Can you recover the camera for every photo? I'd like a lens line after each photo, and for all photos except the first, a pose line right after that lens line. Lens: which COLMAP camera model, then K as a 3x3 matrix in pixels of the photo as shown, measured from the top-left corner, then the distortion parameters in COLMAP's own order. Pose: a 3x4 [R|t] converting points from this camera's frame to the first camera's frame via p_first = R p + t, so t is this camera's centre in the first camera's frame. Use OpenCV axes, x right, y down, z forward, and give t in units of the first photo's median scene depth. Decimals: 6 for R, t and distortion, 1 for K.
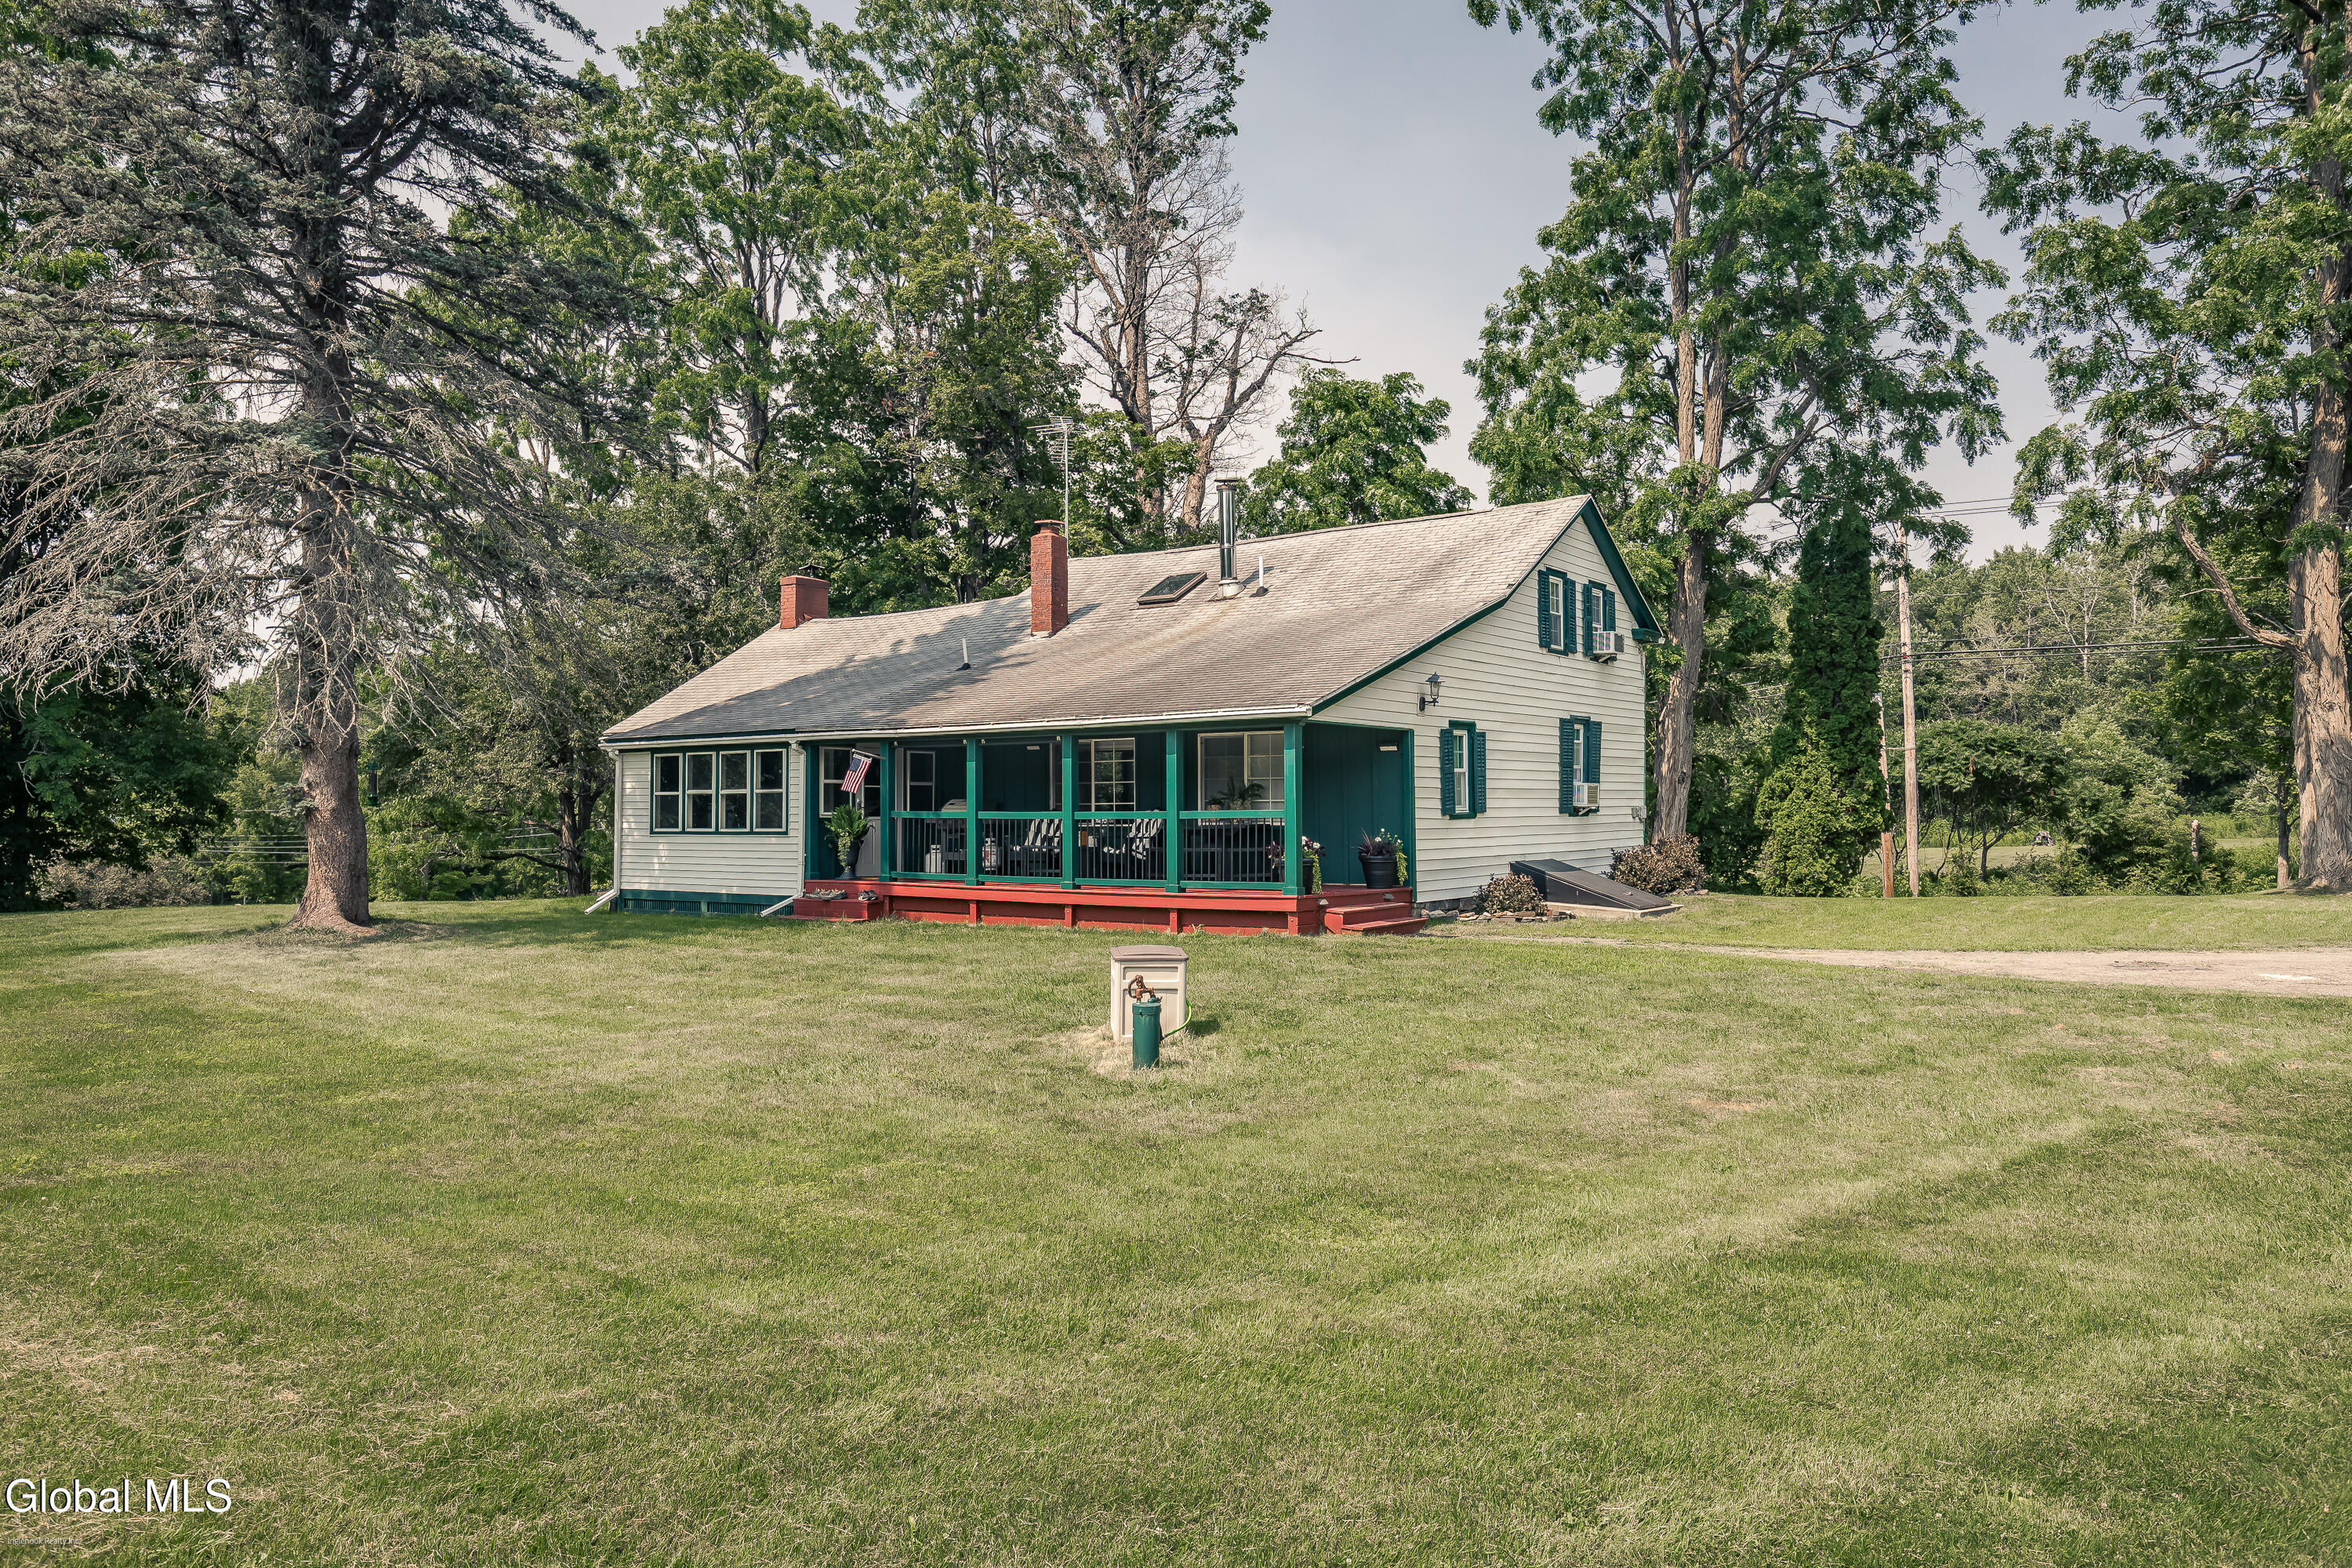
lens RADIAL K [[1605.3, 0, 1174.2], [0, 1605.3, 787.0], [0, 0, 1]] dist [-0.000204, -0.000026]
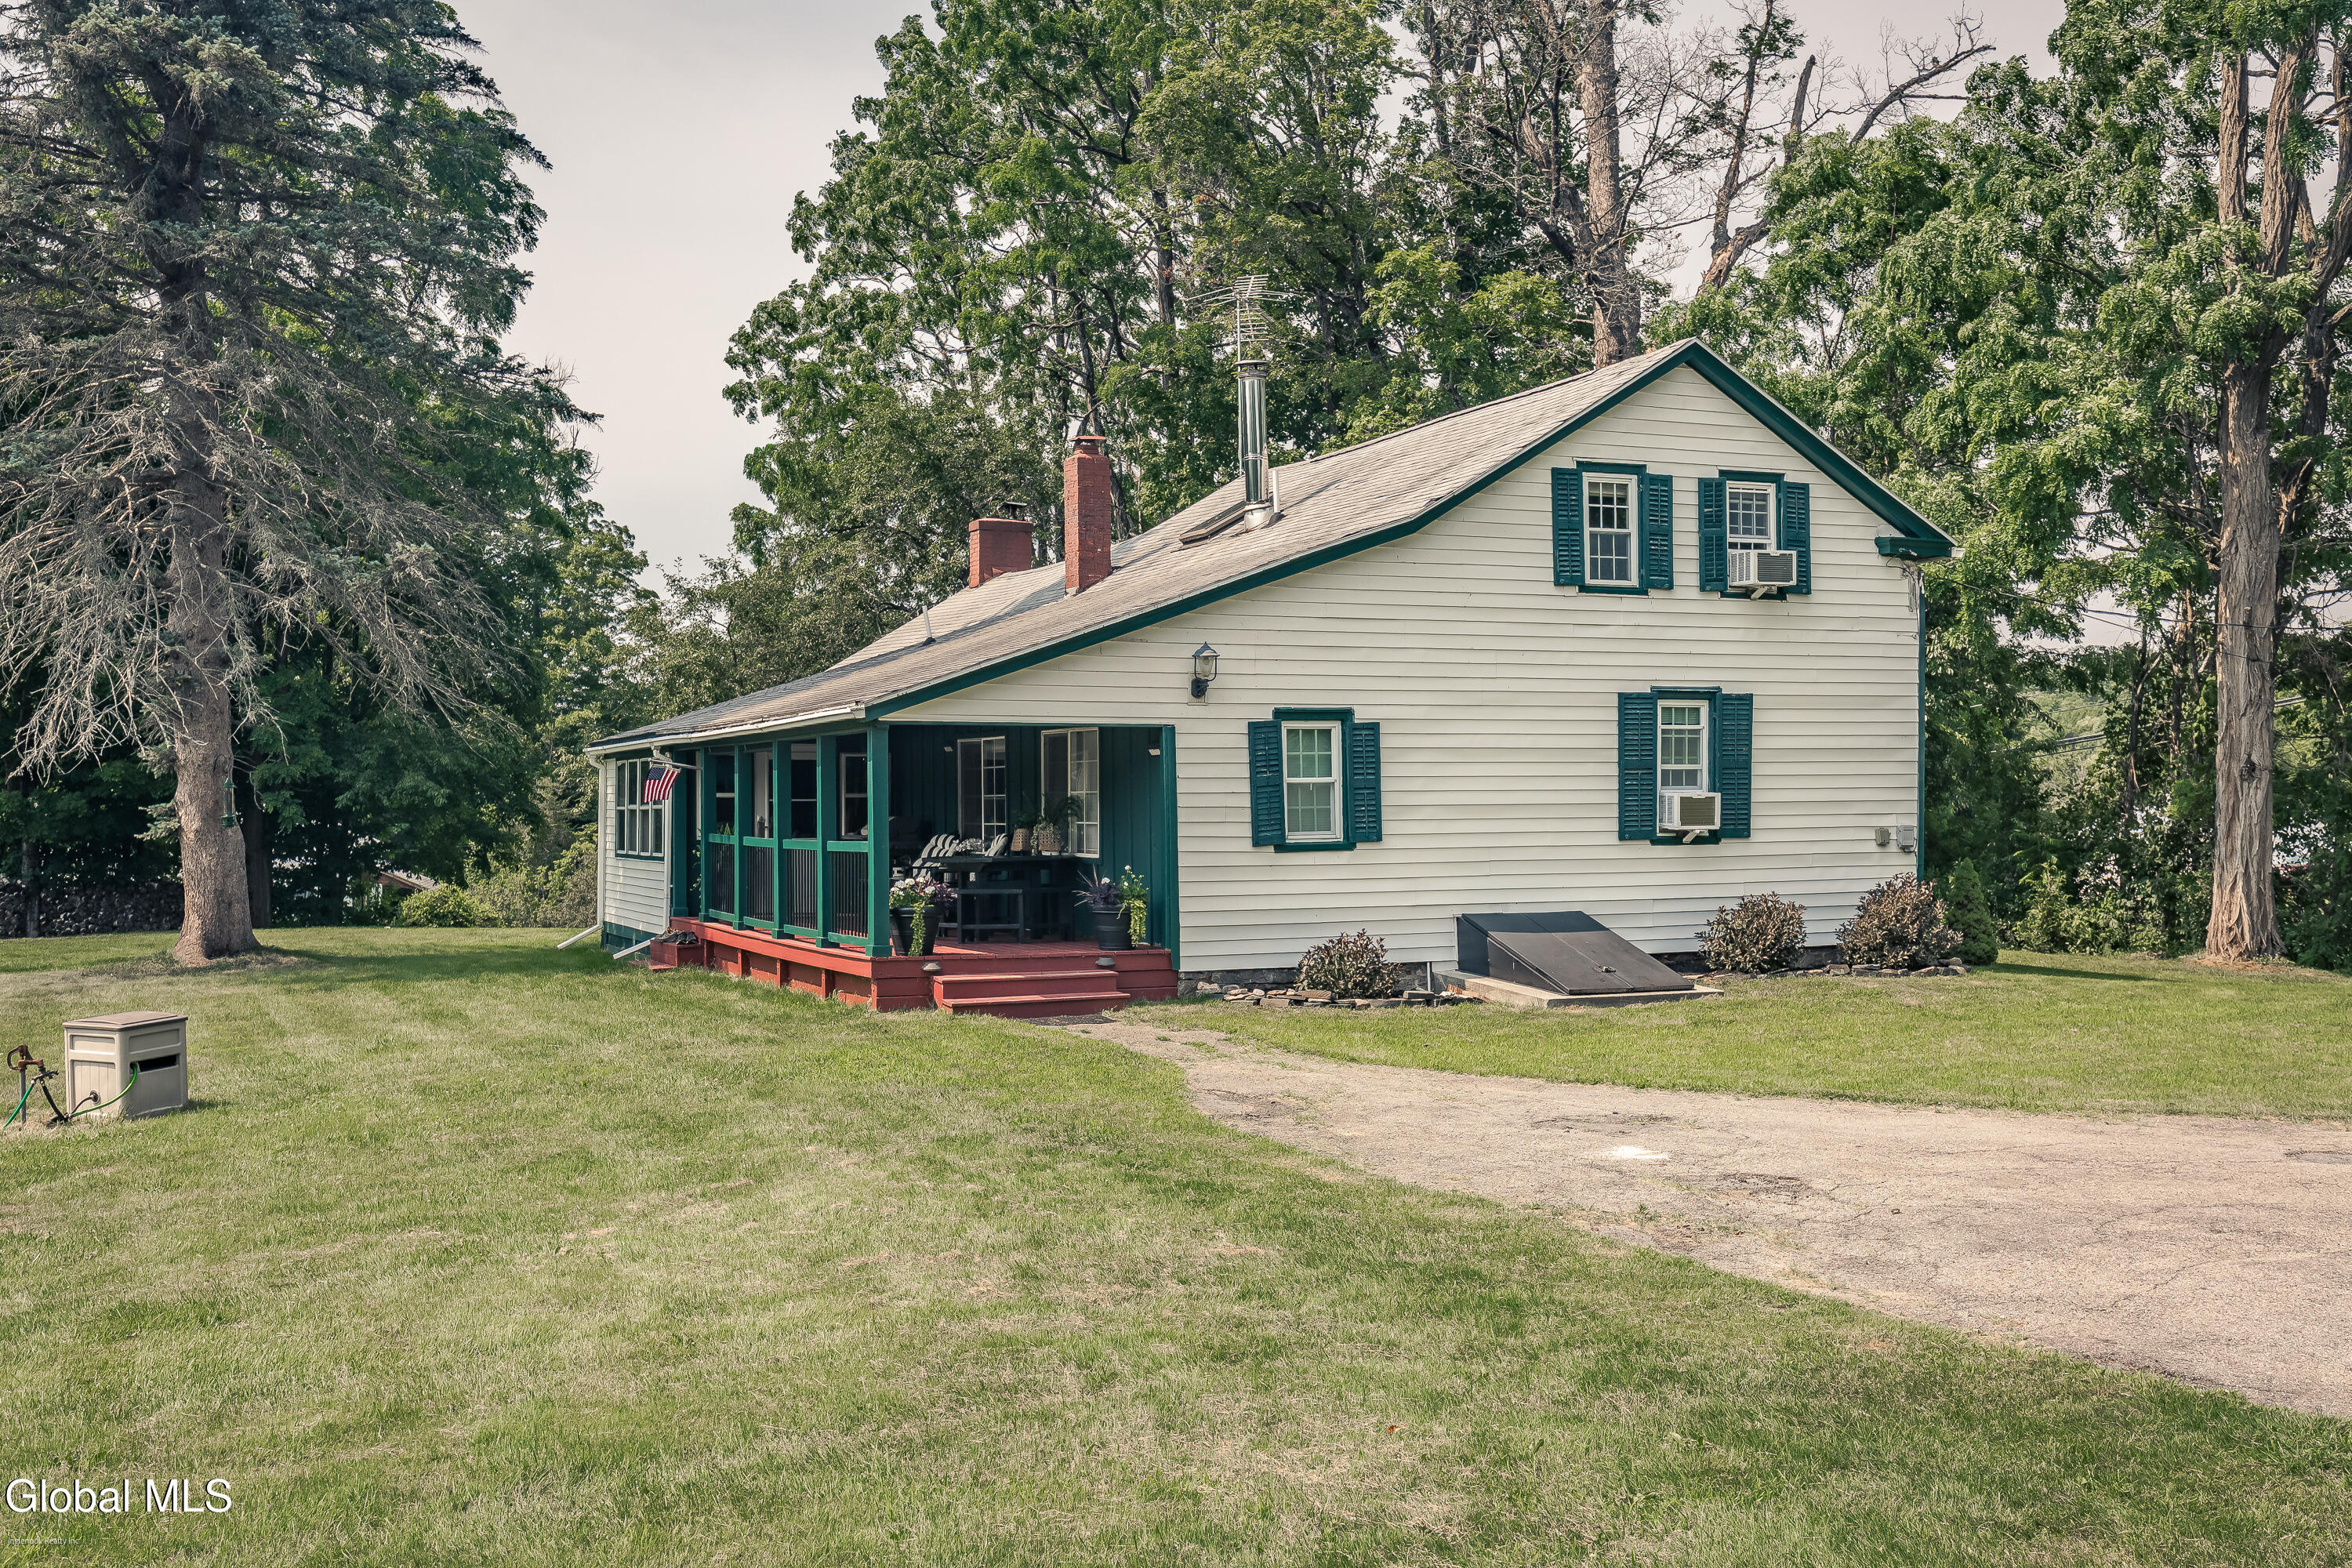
lens RADIAL K [[2372.8, 0, 1177.9], [0, 2372.8, 786.8], [0, 0, 1]] dist [0.016225, 0.000000]
pose [[0.863688, -0.004322, -0.504008, 0.600548], [0.008380, 0.999948, 0.005784, -0.013045], [0.503956, -0.009219, 0.863680, 0.094924]]
